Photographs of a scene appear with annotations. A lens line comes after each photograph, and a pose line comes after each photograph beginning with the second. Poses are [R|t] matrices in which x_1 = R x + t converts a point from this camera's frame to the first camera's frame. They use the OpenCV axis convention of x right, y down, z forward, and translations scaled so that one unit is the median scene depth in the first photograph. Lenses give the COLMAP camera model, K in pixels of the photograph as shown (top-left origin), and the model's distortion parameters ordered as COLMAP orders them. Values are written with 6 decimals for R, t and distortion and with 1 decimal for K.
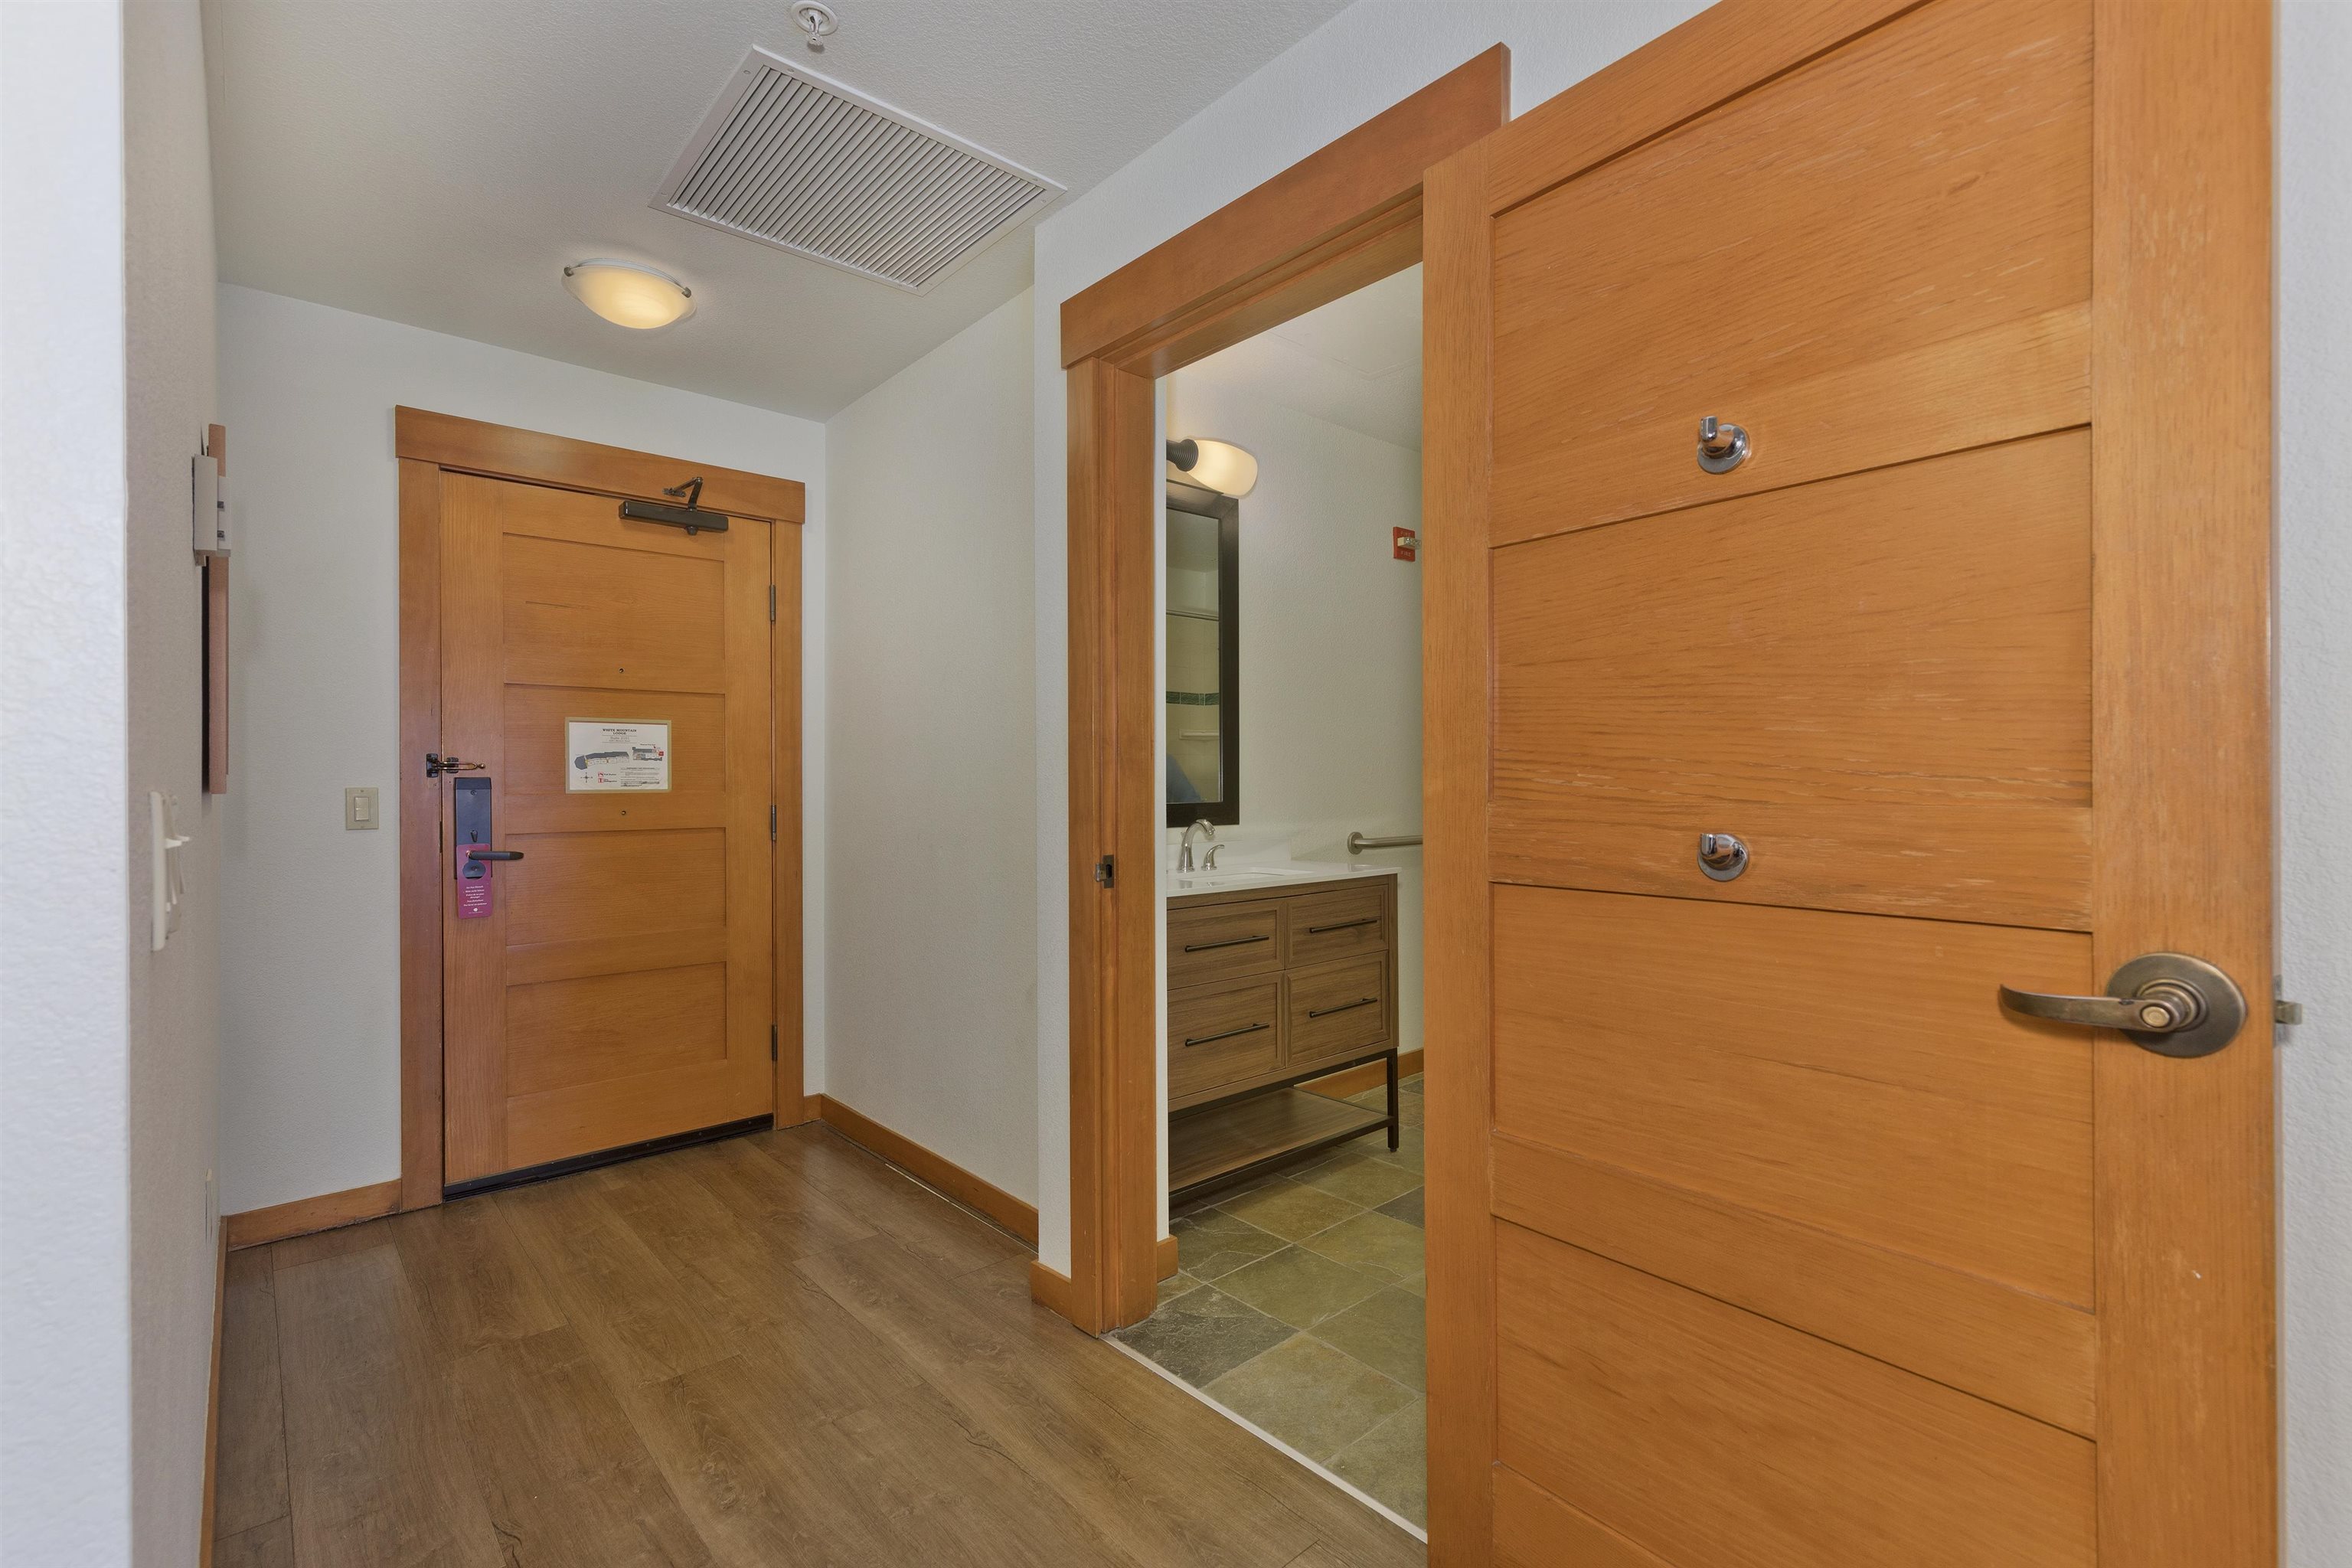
lens RADIAL K [[1047.0, 0, 1185.7], [0, 1047.0, 785.1], [0, 0, 1]] dist [0.011375, -0.004356]
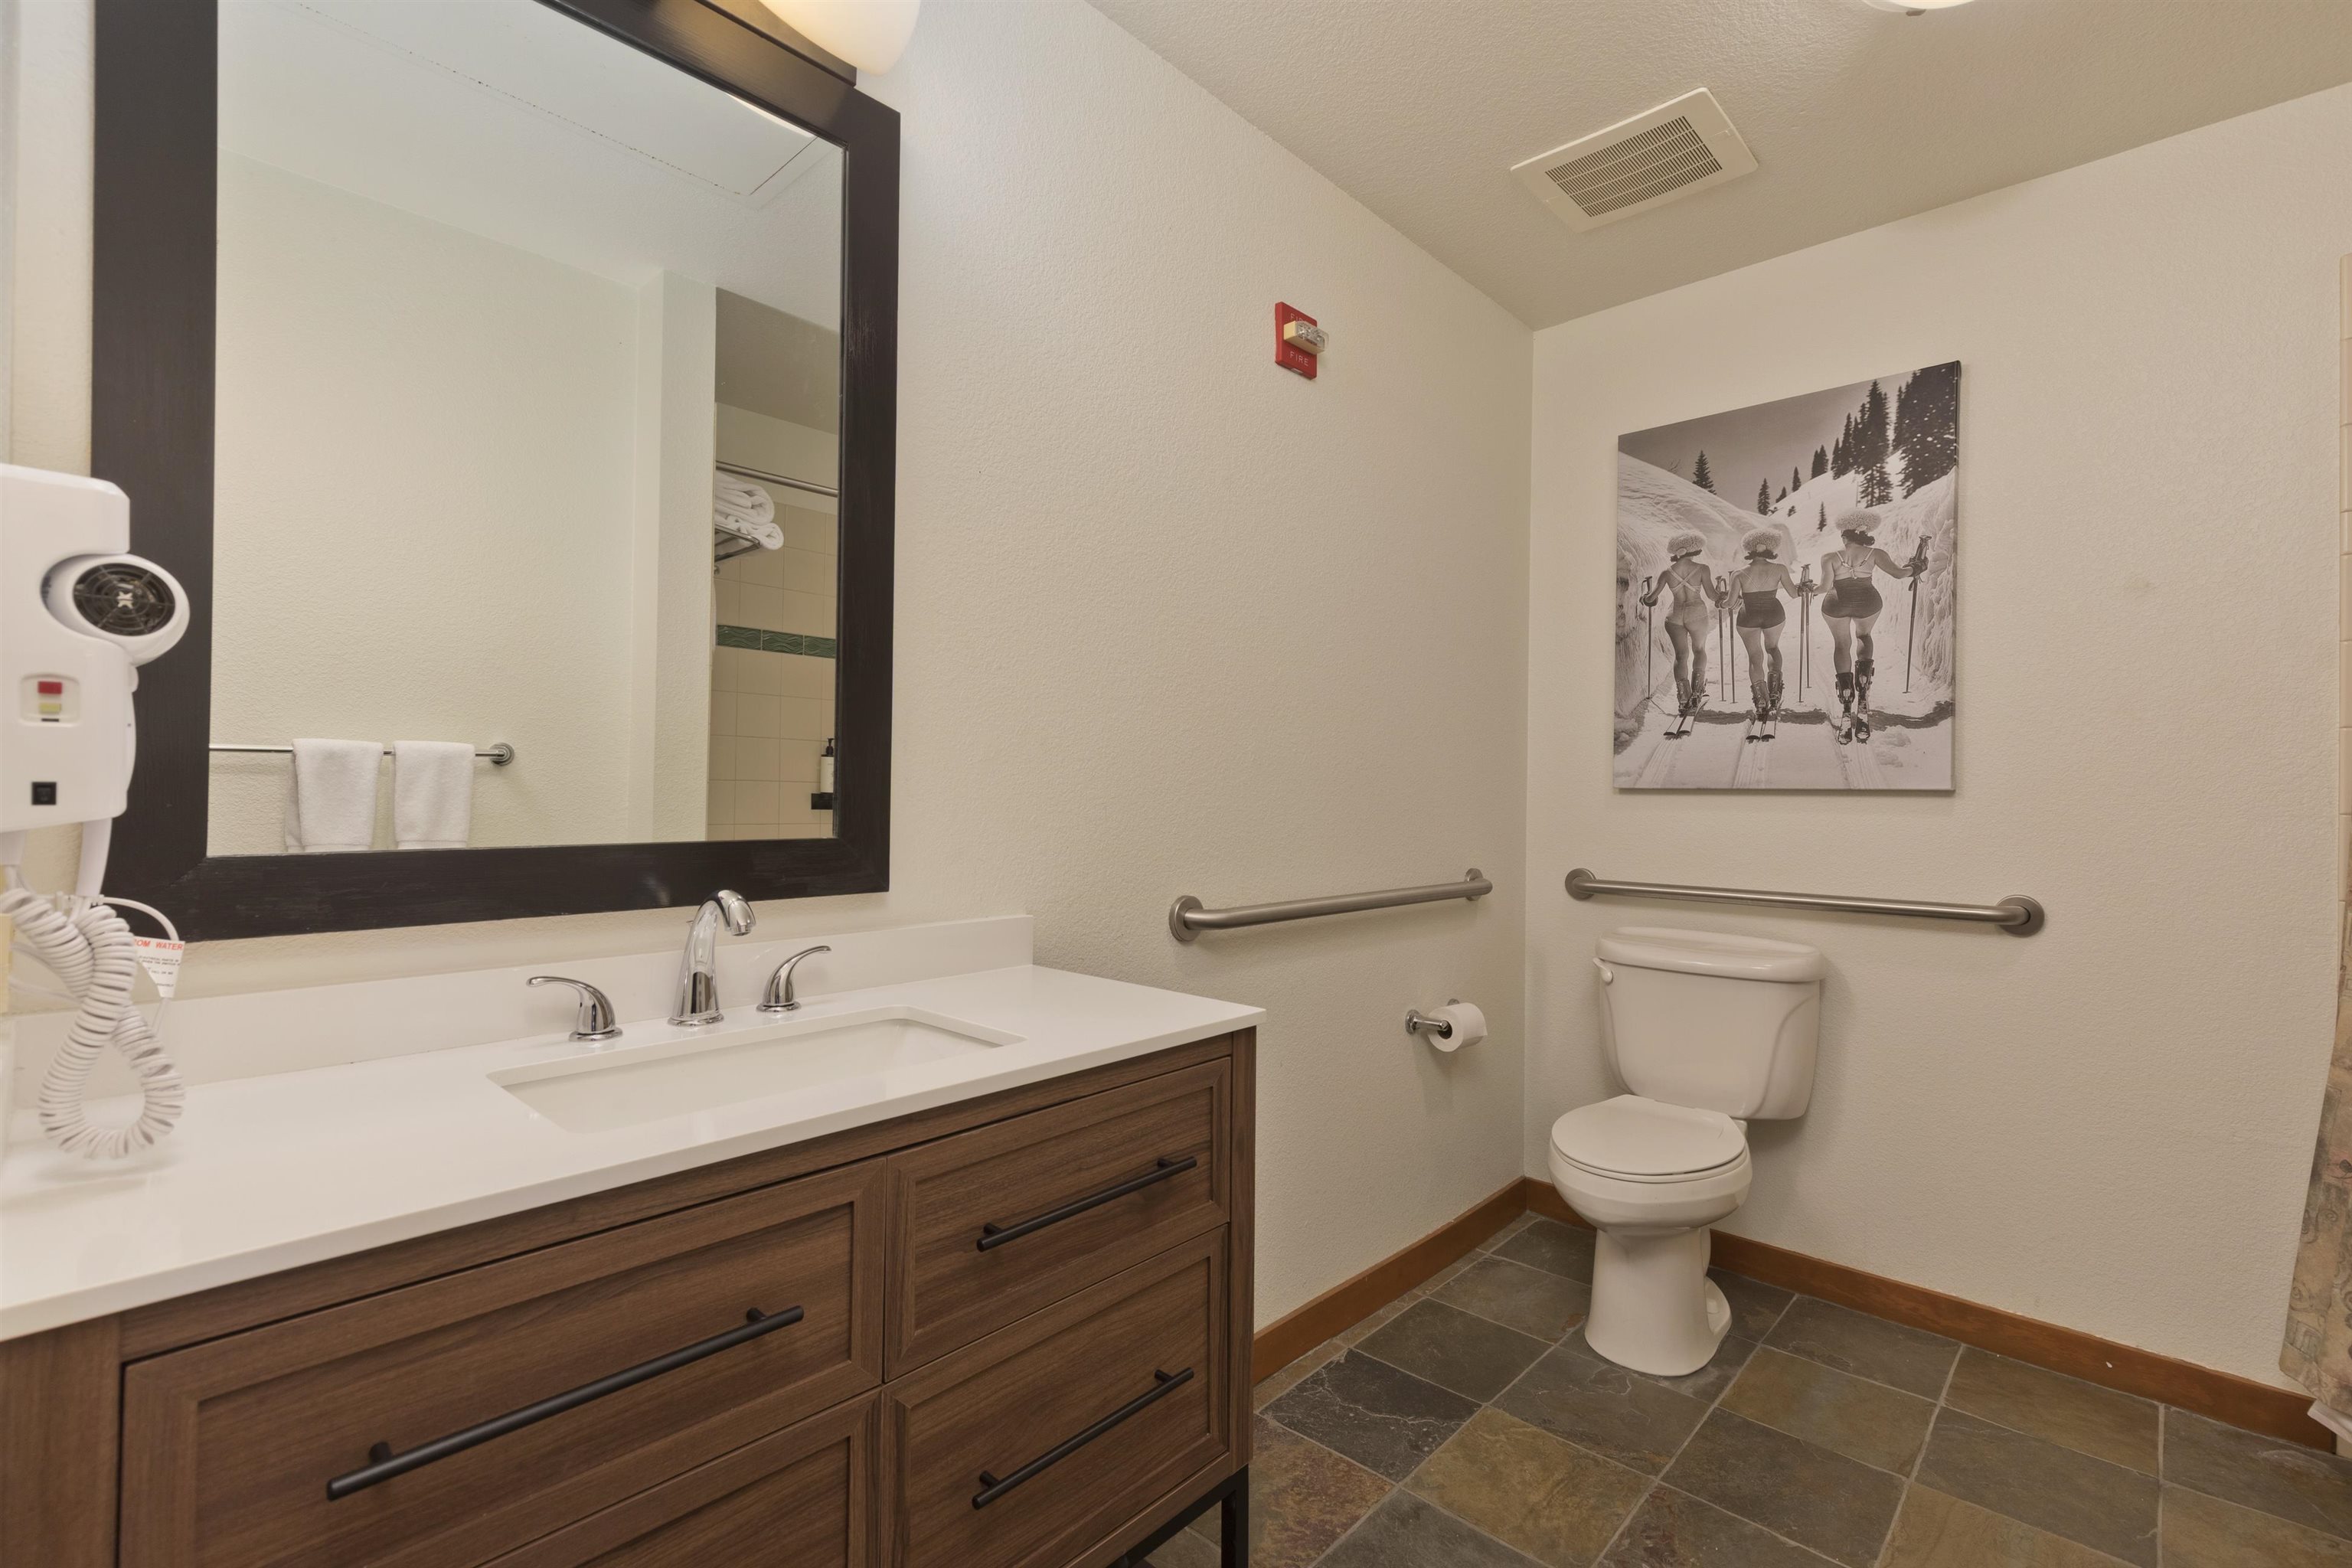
lens RADIAL K [[1047.0, 0, 1185.7], [0, 1047.0, 785.1], [0, 0, 1]] dist [0.011375, -0.004356]
pose [[0.995909, 0.017389, 0.088678, 0.139938], [-0.016486, 0.999805, -0.010906, -0.002137], [-0.088850, 0.009399, 0.996001, 0.611478]]
